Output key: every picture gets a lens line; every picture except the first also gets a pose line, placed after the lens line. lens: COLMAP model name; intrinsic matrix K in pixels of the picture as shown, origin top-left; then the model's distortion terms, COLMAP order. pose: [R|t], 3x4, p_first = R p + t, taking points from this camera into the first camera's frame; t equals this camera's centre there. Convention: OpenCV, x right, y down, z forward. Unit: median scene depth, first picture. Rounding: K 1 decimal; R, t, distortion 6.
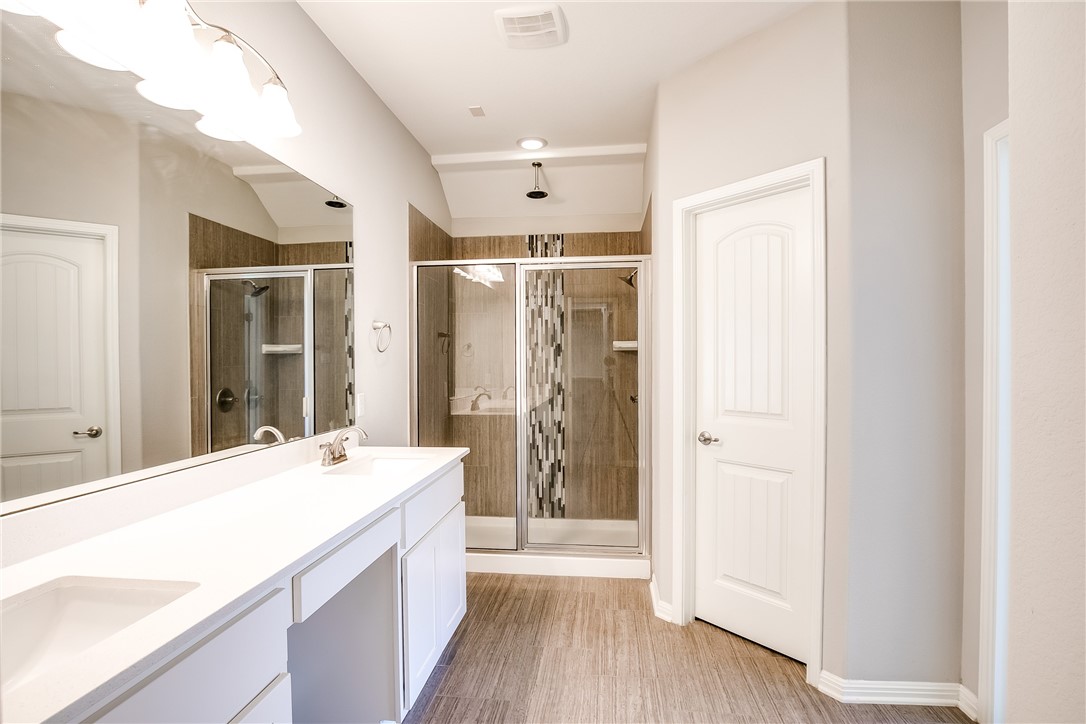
lens RADIAL K [[552.2, 0, 543.0], [0, 552.2, 362.0], [0, 0, 1]] dist [-0.001392, 0.000138]
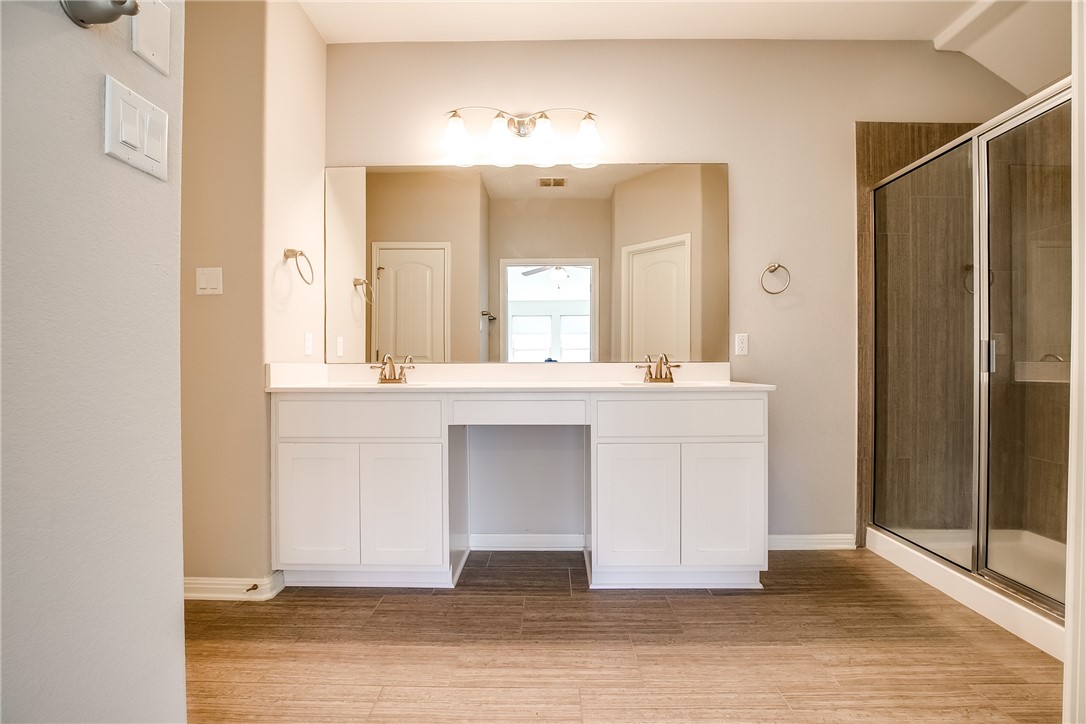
lens RADIAL K [[510.3, 0, 528.9], [0, 510.3, 363.7], [0, 0, 1]] dist [-0.032140, 0.000123]
pose [[0.070176, 0.013554, -0.997443, 0.658836], [-0.005549, 0.999898, 0.013197, 0.111193], [0.997519, 0.004609, 0.070244, 0.555409]]
